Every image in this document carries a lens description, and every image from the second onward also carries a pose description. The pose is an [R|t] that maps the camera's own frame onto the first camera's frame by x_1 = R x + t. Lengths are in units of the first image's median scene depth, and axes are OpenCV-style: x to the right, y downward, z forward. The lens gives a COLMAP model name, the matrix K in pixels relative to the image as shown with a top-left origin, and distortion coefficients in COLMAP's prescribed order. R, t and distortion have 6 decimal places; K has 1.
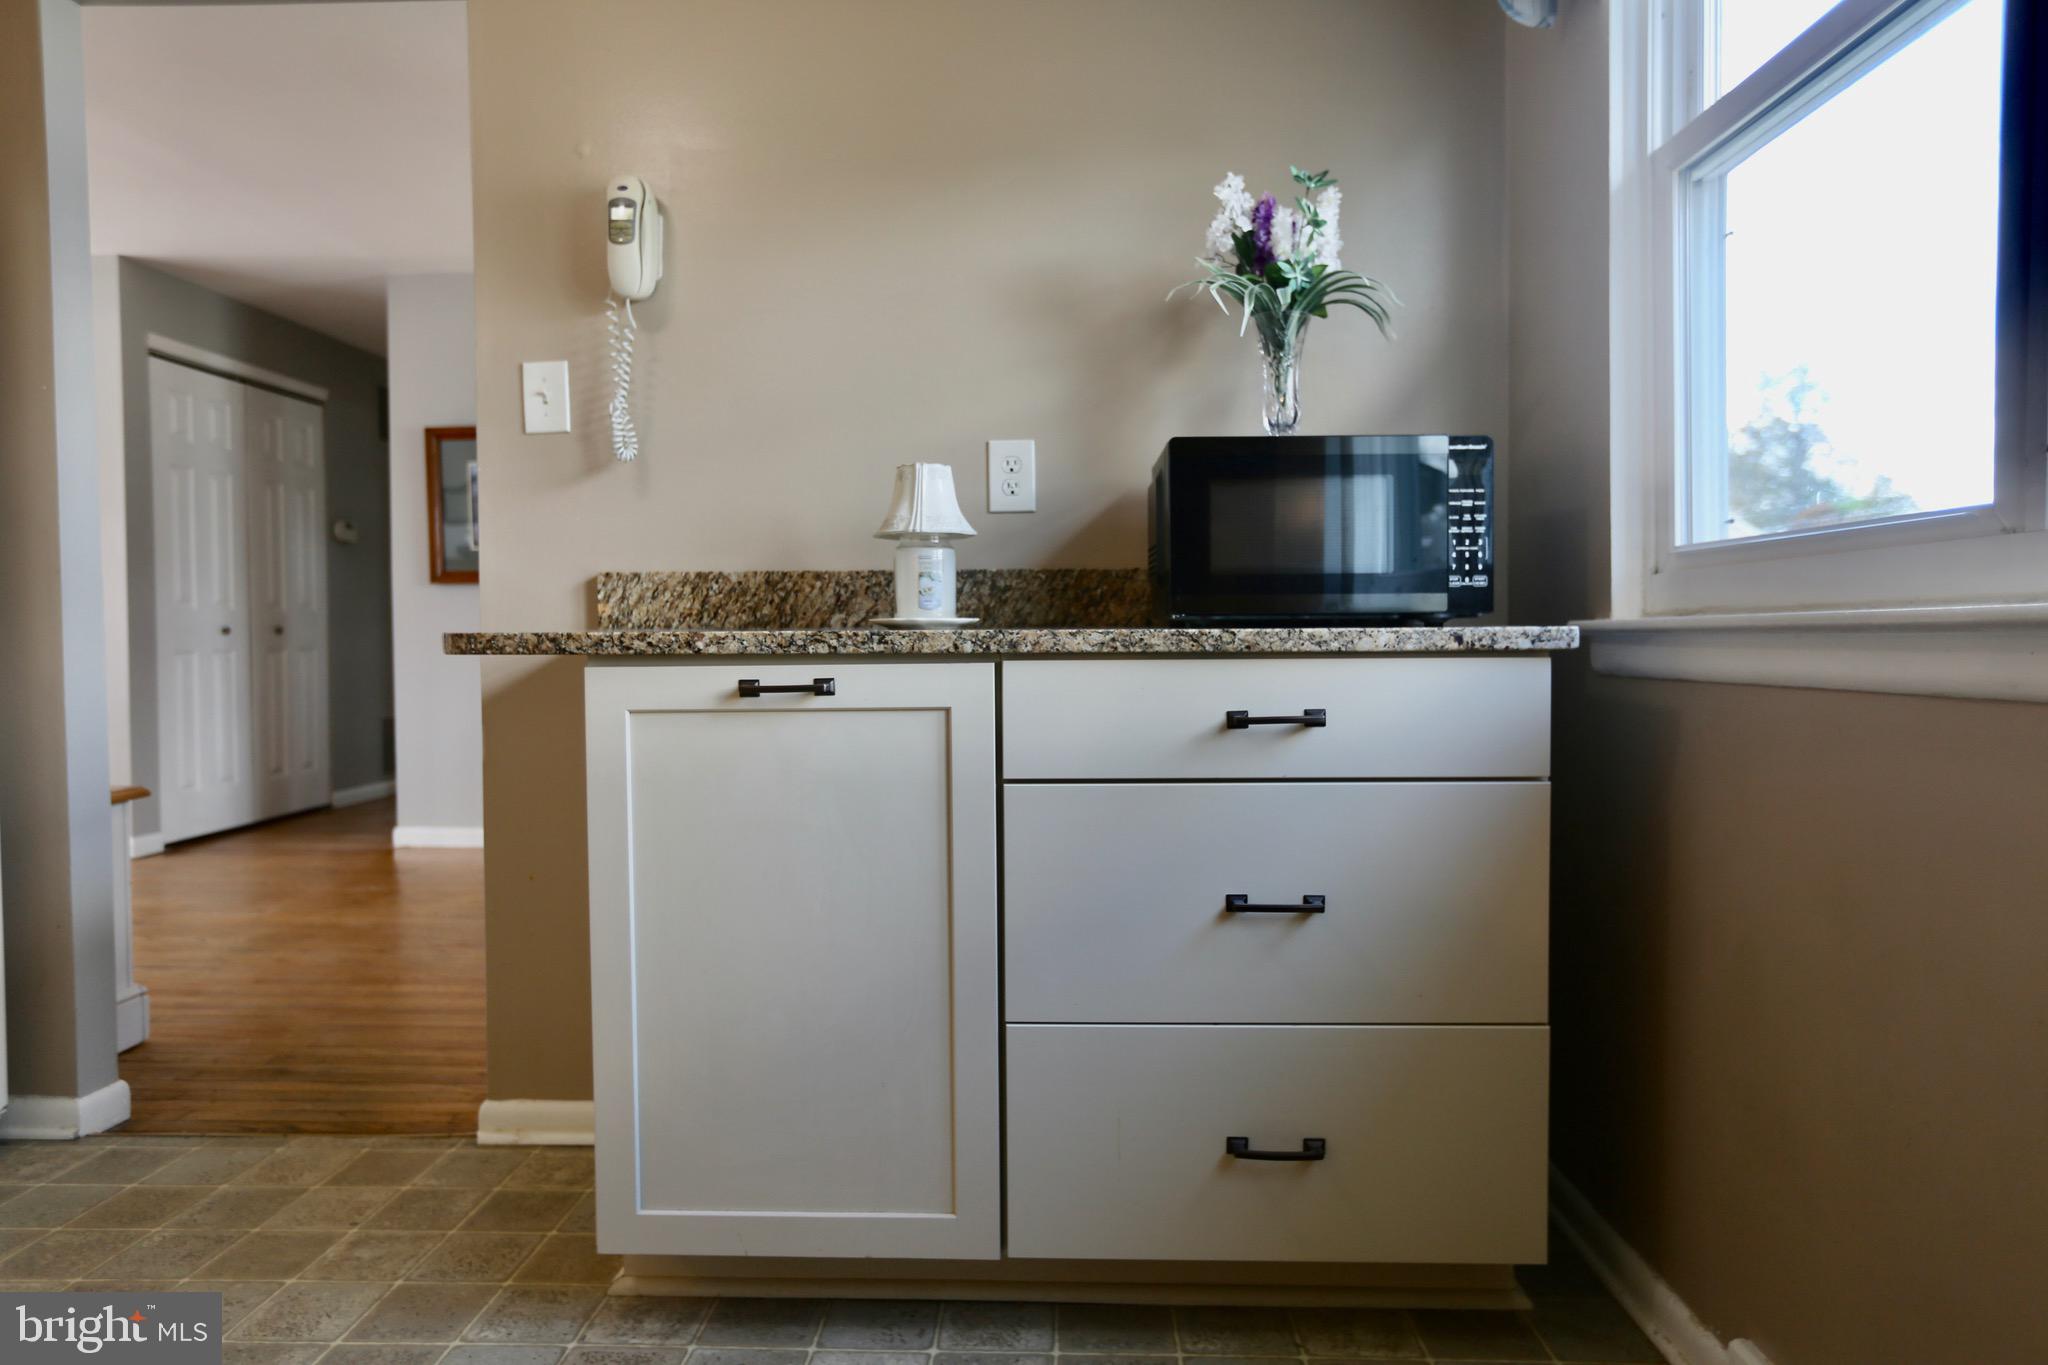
lens RADIAL K [[1264.6, 0, 989.3], [0, 1264.6, 670.5], [0, 0, 1]] dist [-0.041651, 0.044536]
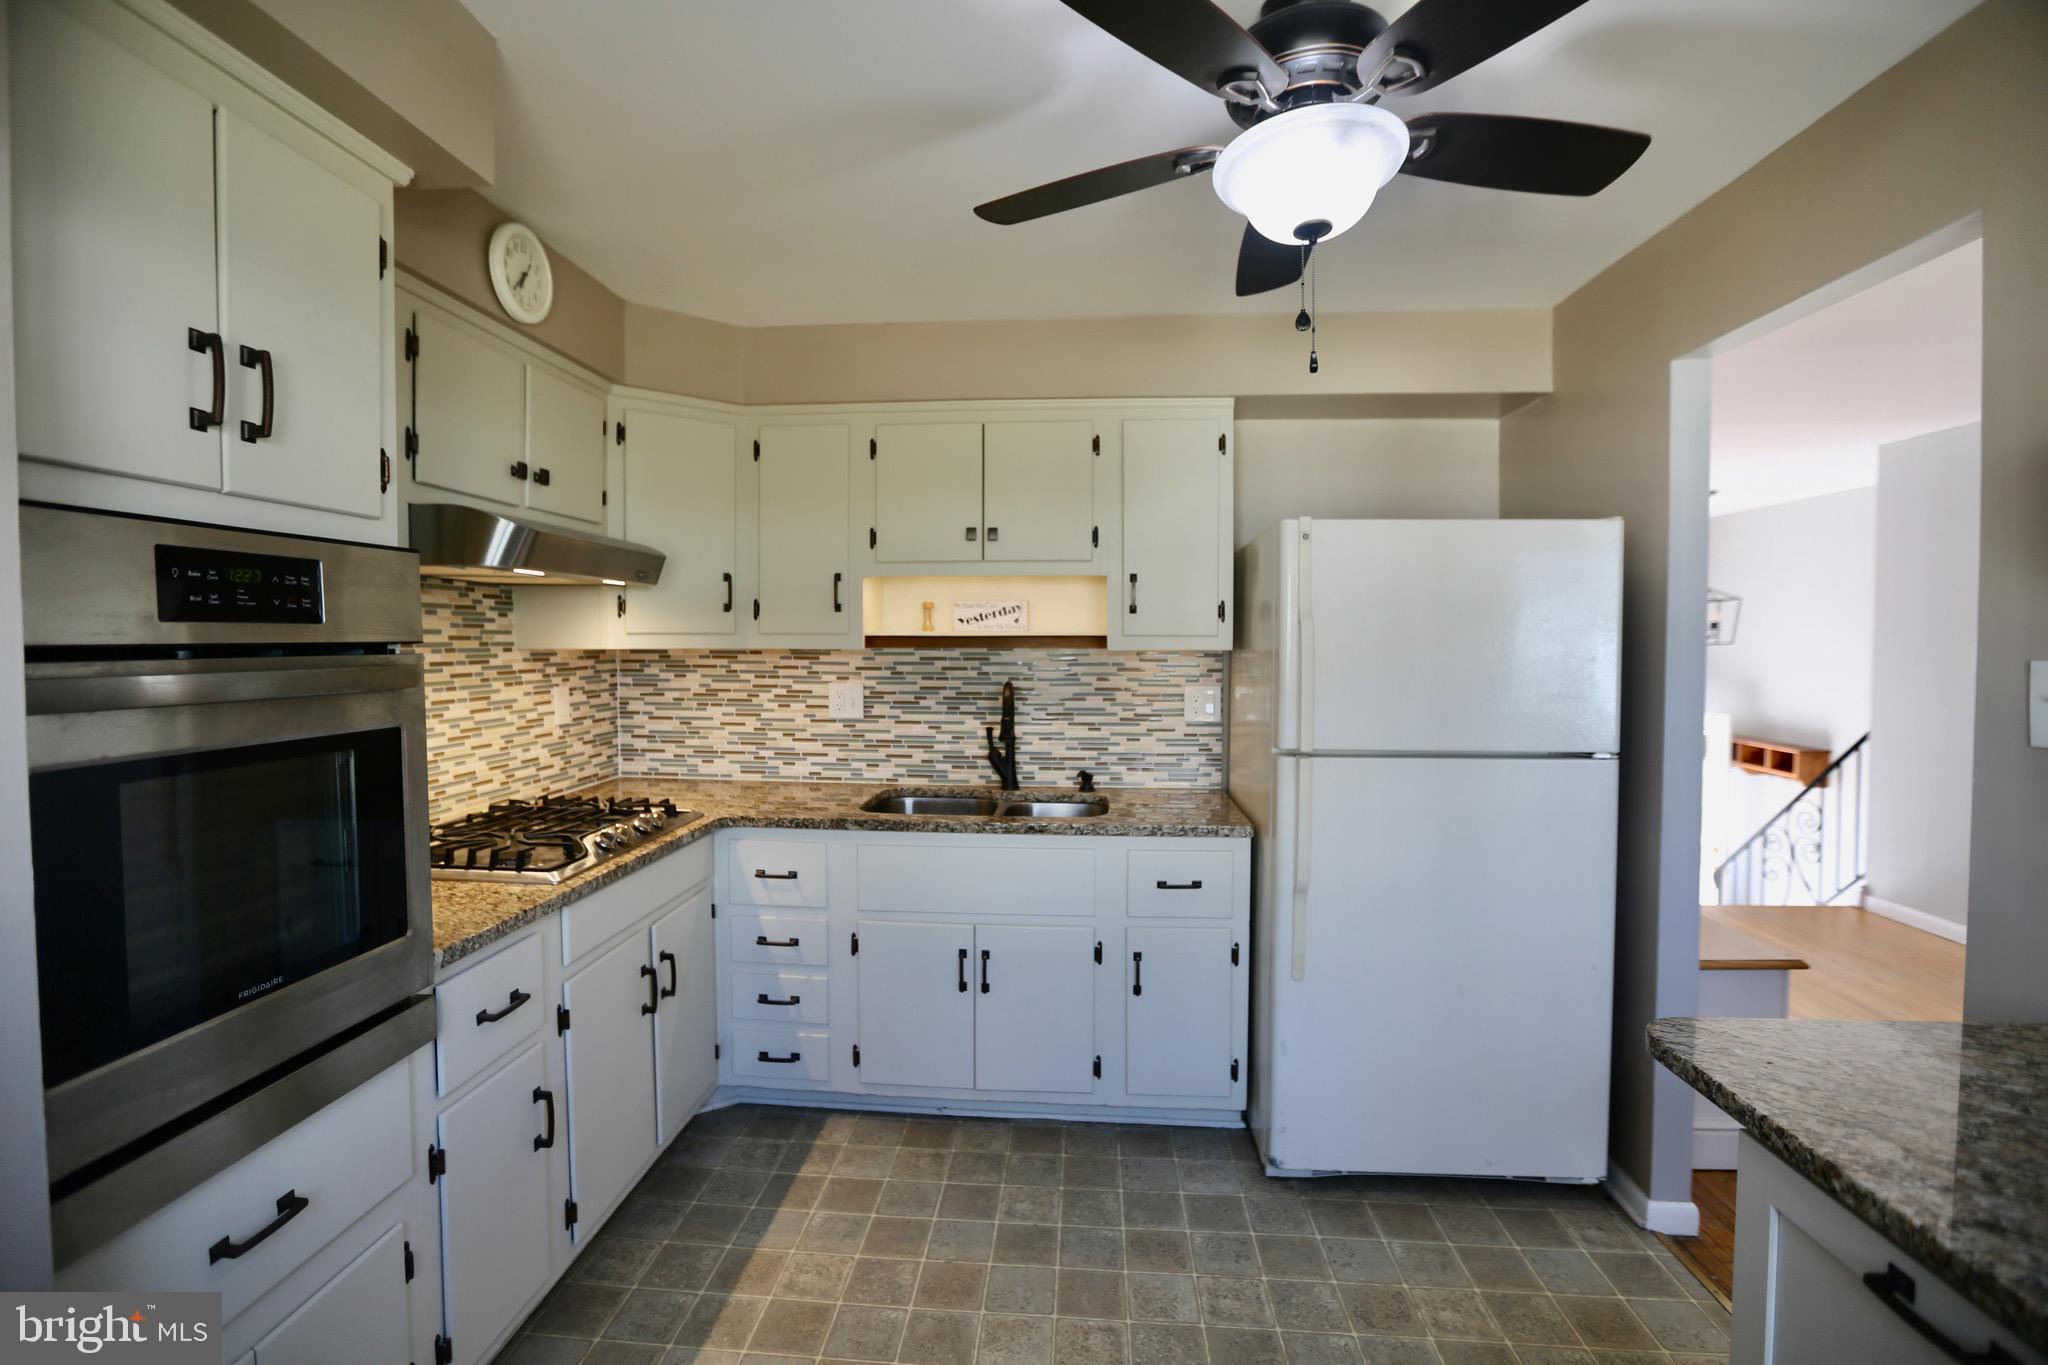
lens RADIAL K [[931.7, 0, 1007.9], [0, 931.7, 673.5], [0, 0, 1]] dist [-0.064177, 0.028524]
pose [[-0.047296, 0.045142, -0.997860, 0.279300], [-0.029035, 0.998494, 0.046547, -0.294633], [0.998459, 0.031175, -0.045914, 0.443038]]
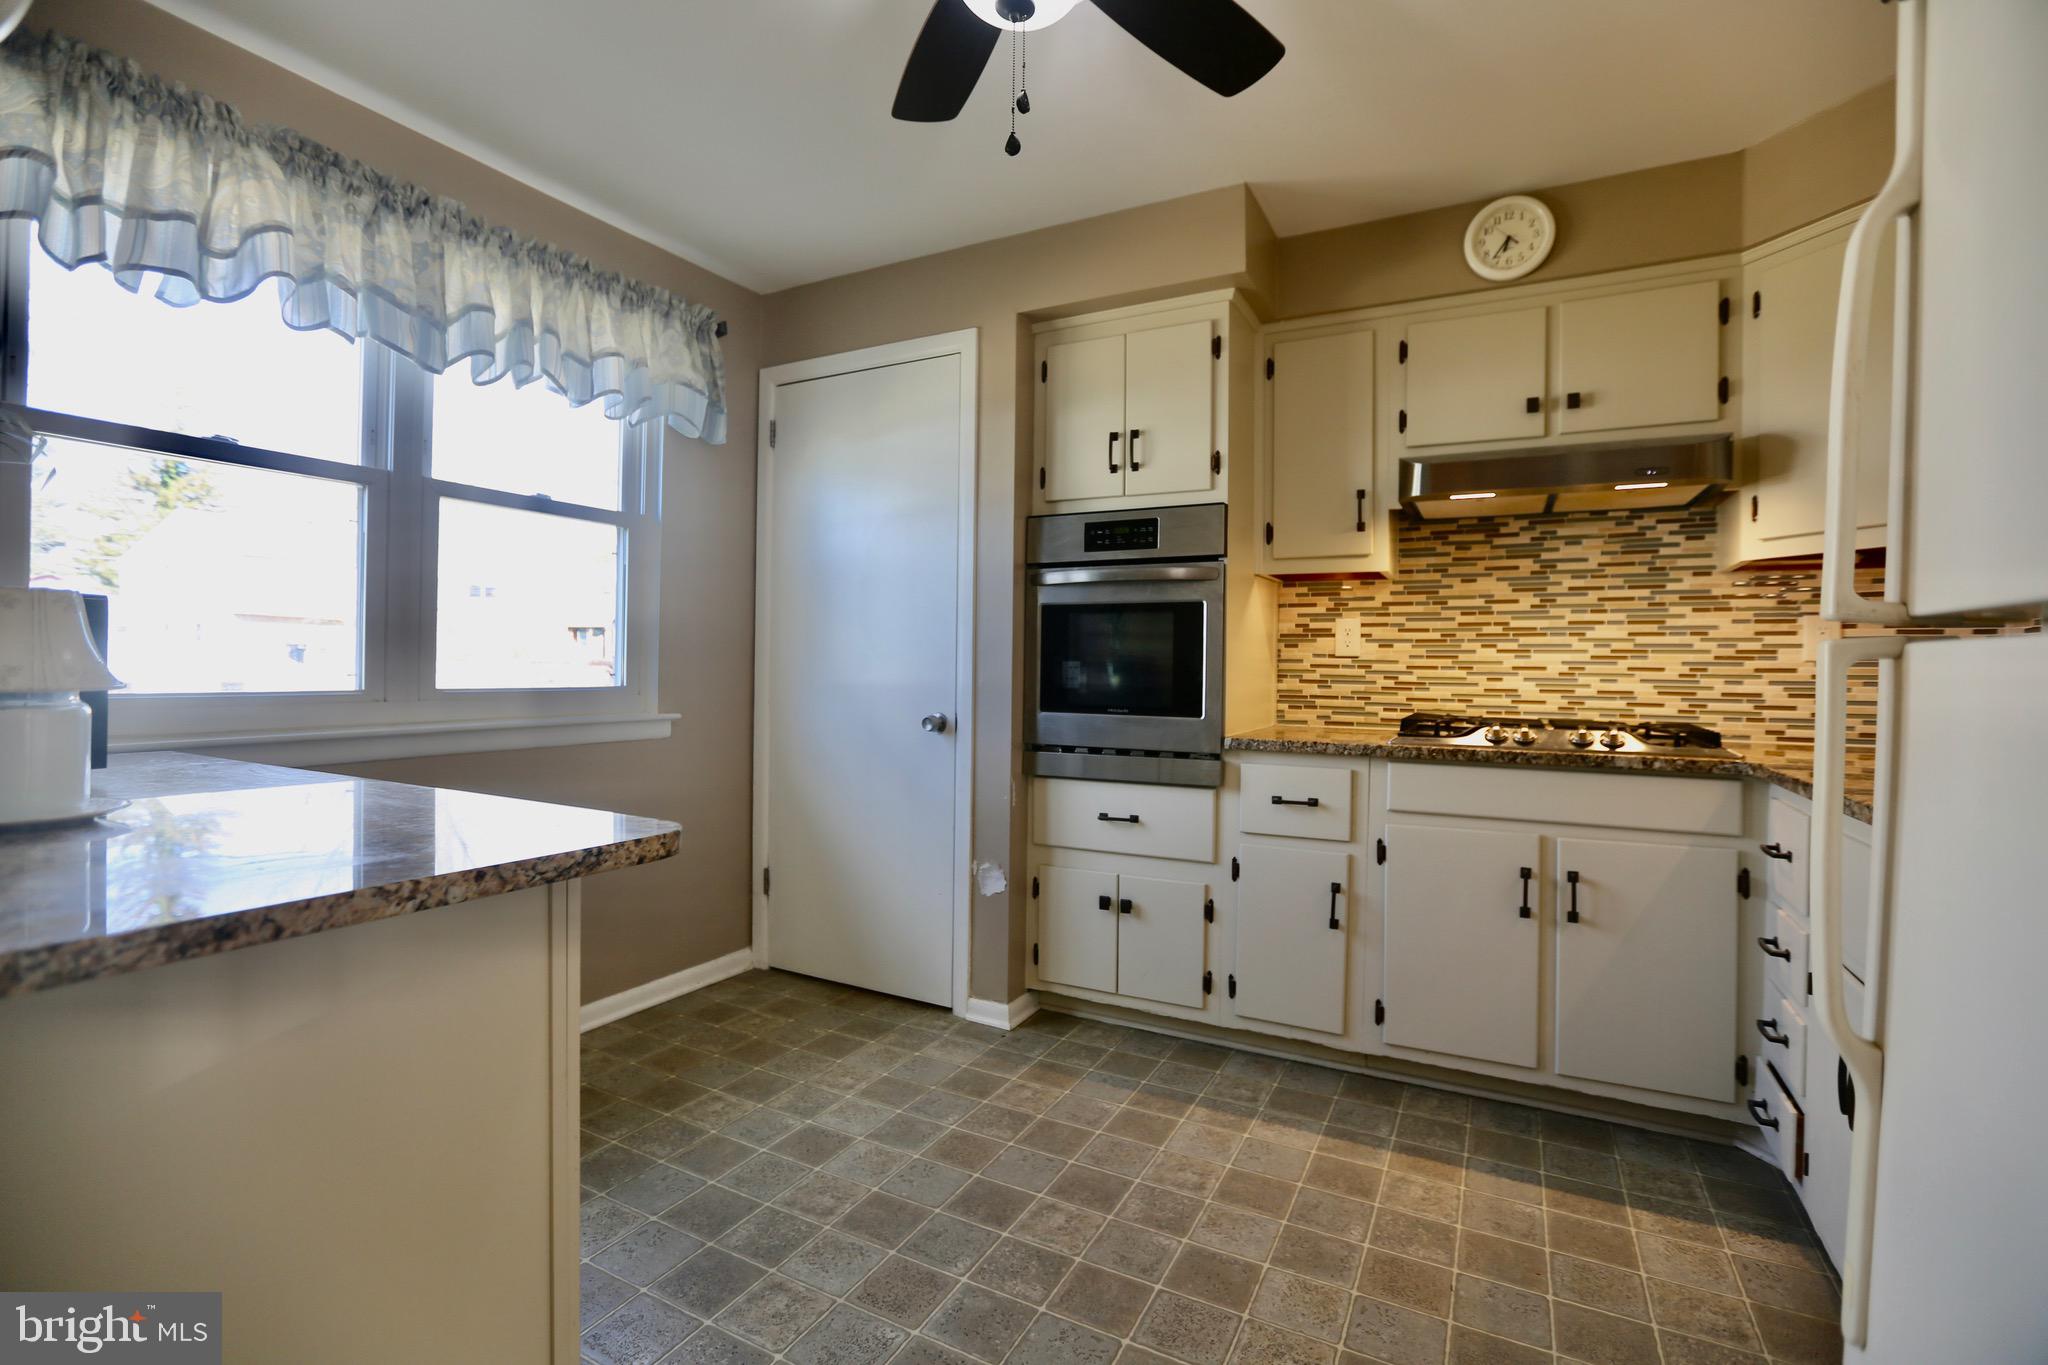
lens RADIAL K [[931.7, 0, 1007.9], [0, 931.7, 673.5], [0, 0, 1]] dist [-0.064177, 0.028524]
pose [[-0.896909, -0.008249, 0.442138, -0.806897], [0.005852, 0.999517, 0.030520, -0.136787], [-0.442176, 0.029961, -0.896428, 1.298163]]
